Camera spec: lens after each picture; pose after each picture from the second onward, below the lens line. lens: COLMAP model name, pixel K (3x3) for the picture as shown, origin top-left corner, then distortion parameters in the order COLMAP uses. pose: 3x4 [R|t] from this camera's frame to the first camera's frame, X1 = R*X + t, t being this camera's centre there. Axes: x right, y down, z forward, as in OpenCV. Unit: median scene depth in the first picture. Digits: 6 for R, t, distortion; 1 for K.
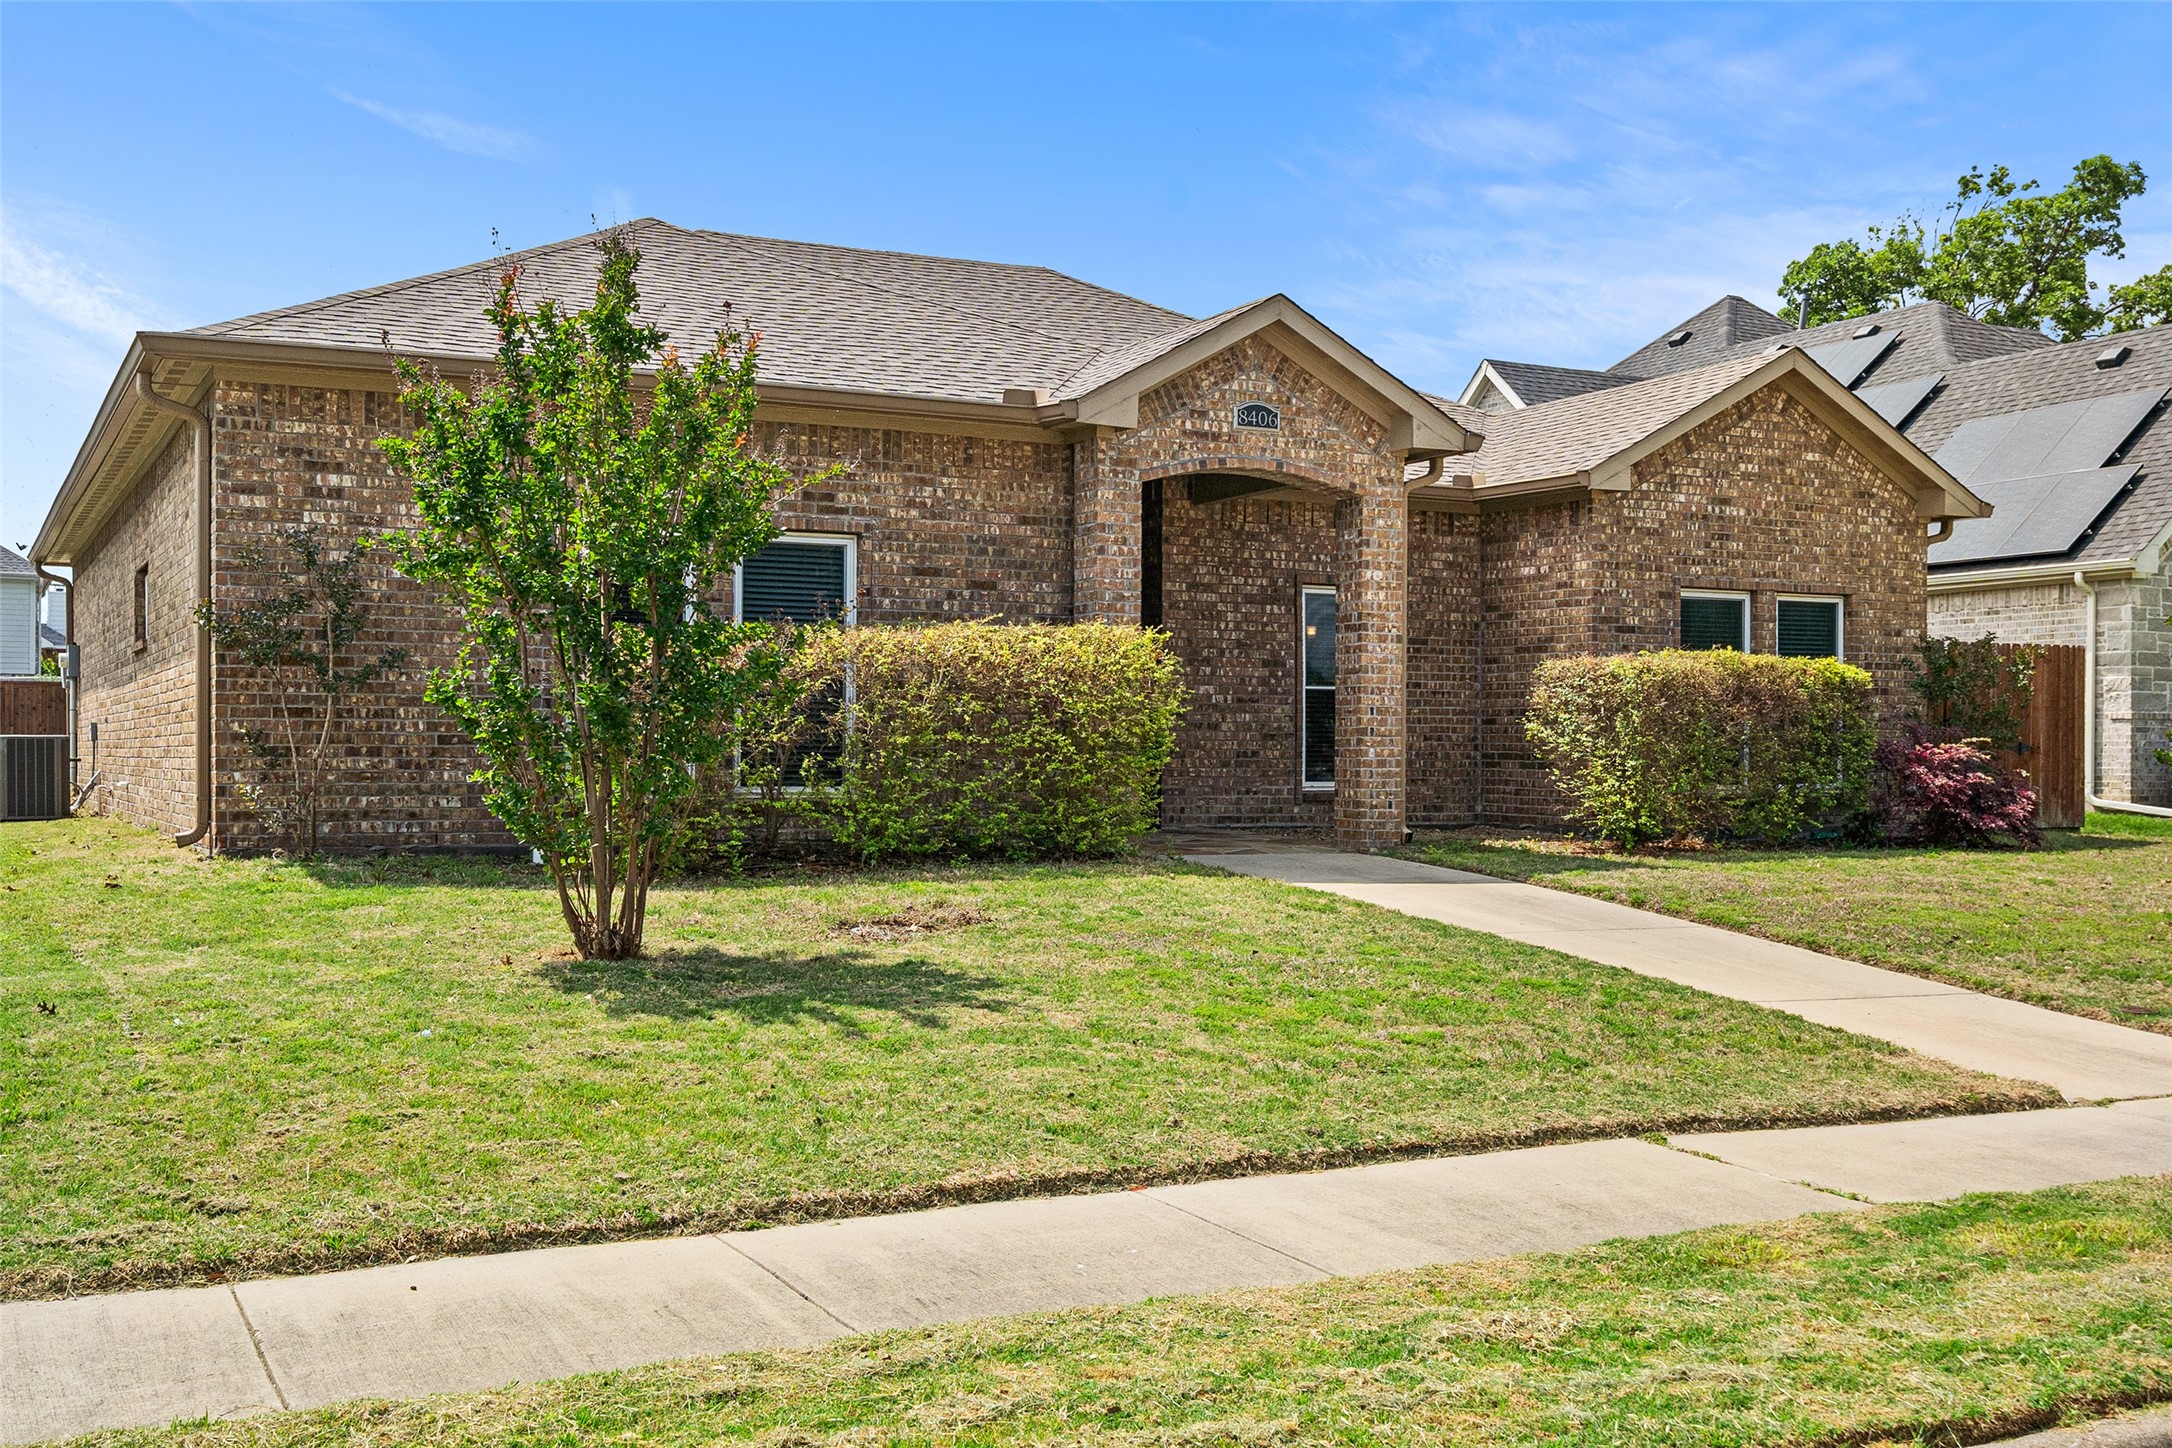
lens RADIAL K [[2145.8, 0, 1084.0], [0, 2145.8, 733.3], [0, 0, 1]] dist [-0.011308, 0.000000]
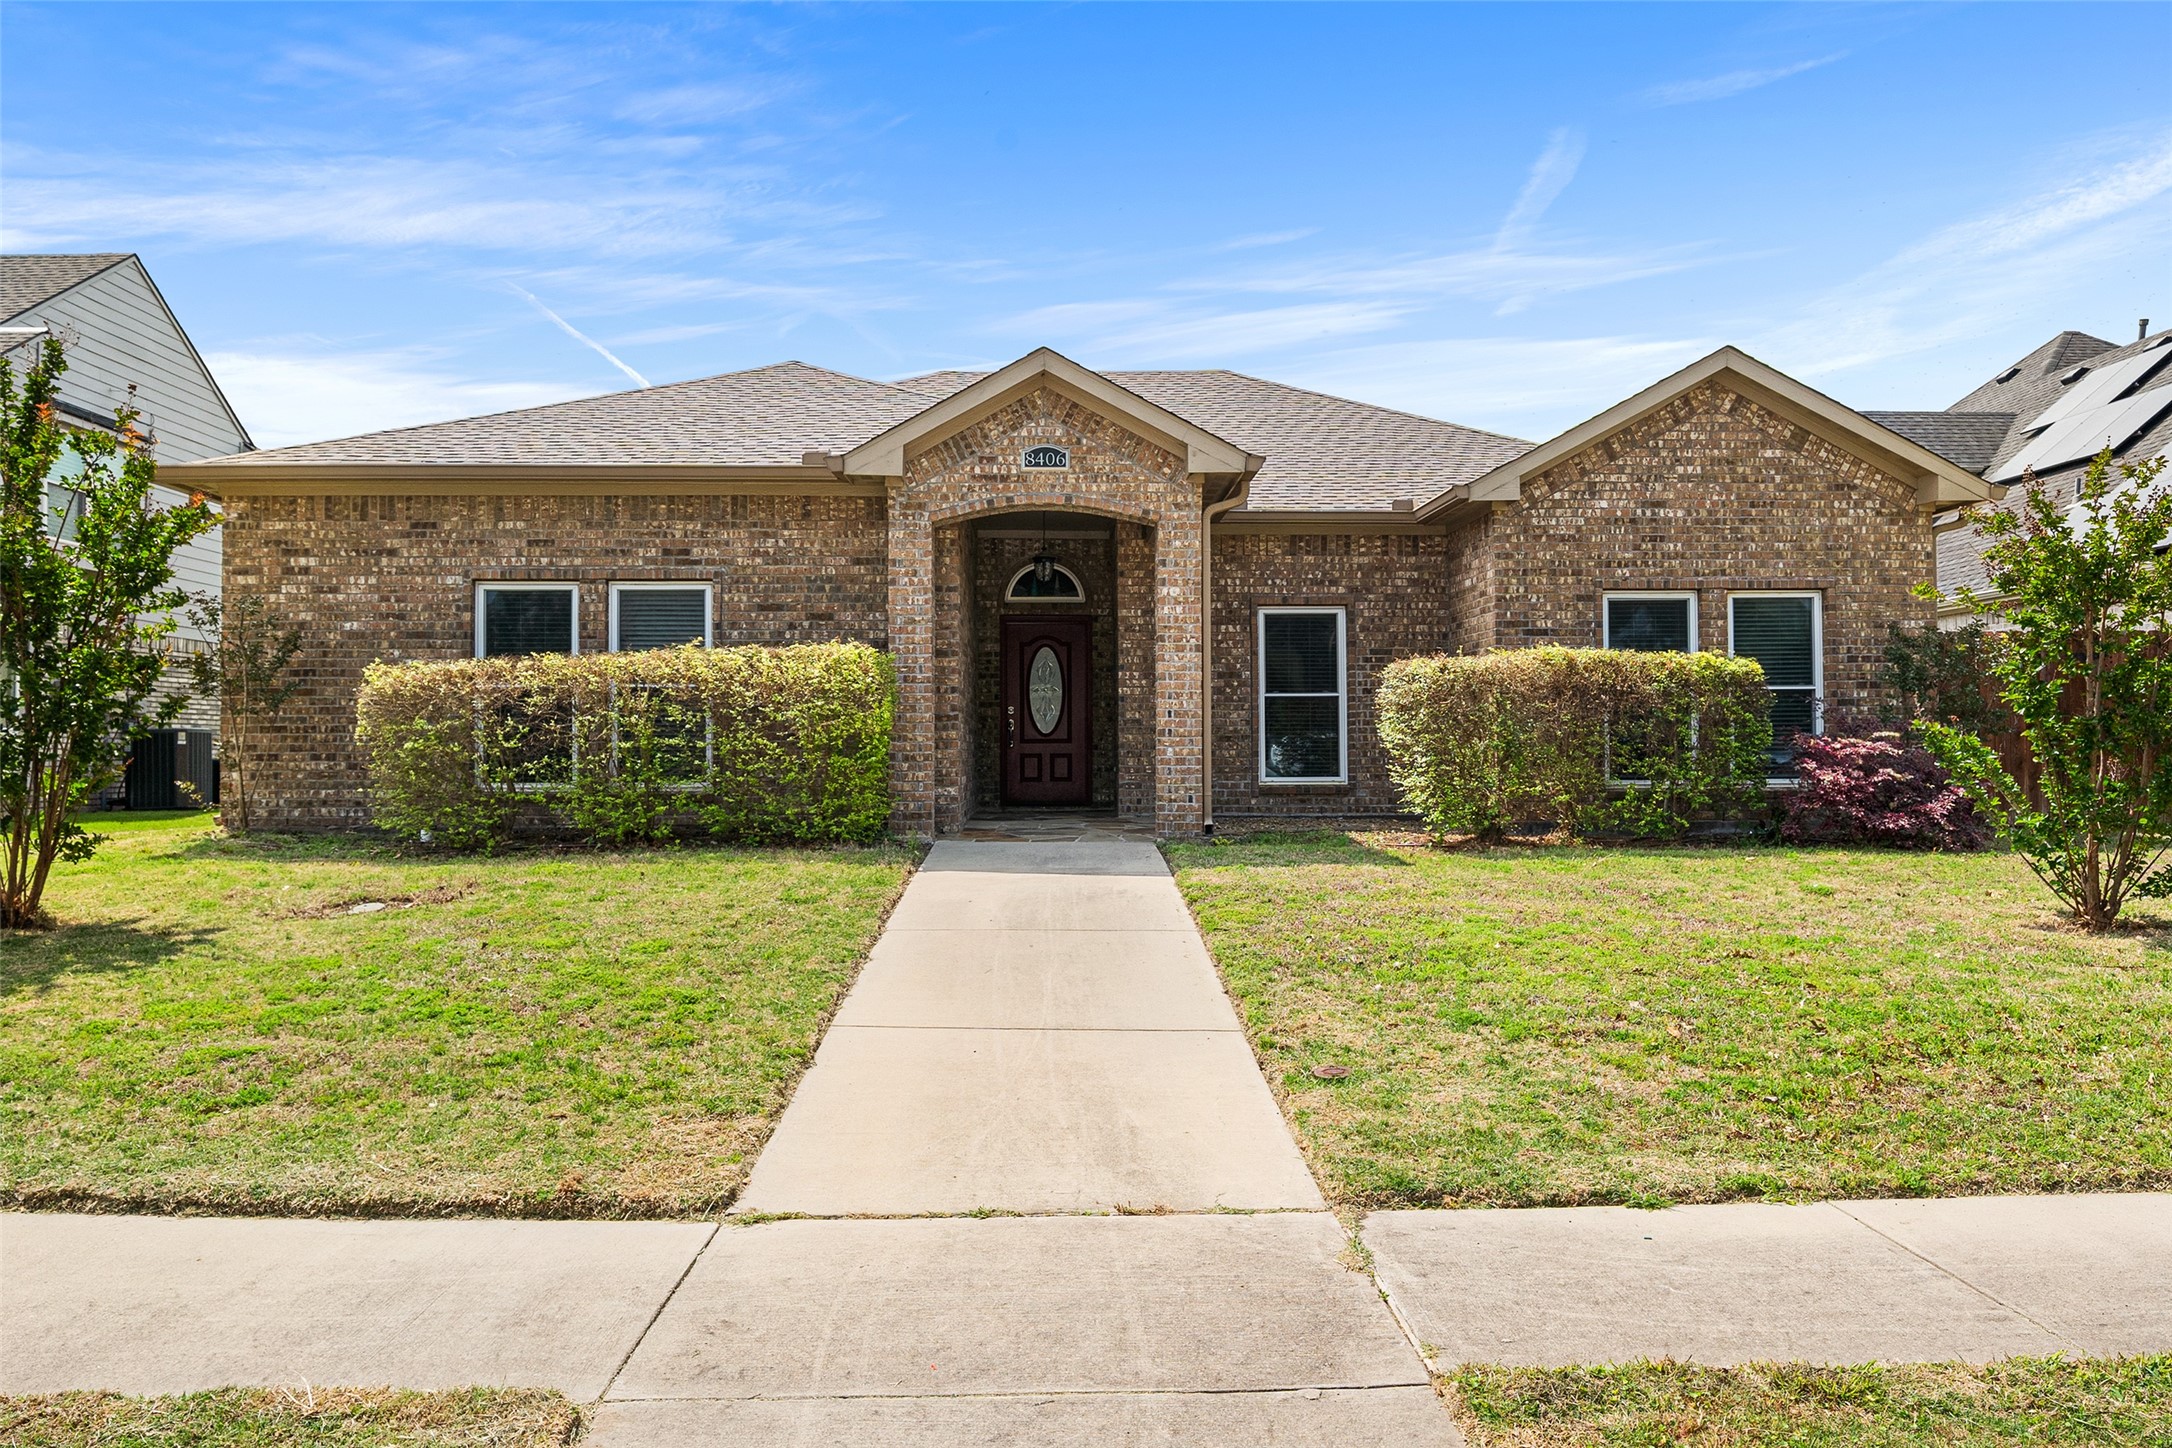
lens RADIAL K [[1439.3, 0, 1087.0], [0, 1439.3, 708.5], [0, 0, 1]] dist [-0.004720, -0.001253]
pose [[0.901938, -0.020909, -0.431358, 0.414207], [0.011063, 0.999618, -0.025321, 0.005046], [0.431723, 0.018066, 0.901825, 0.311584]]
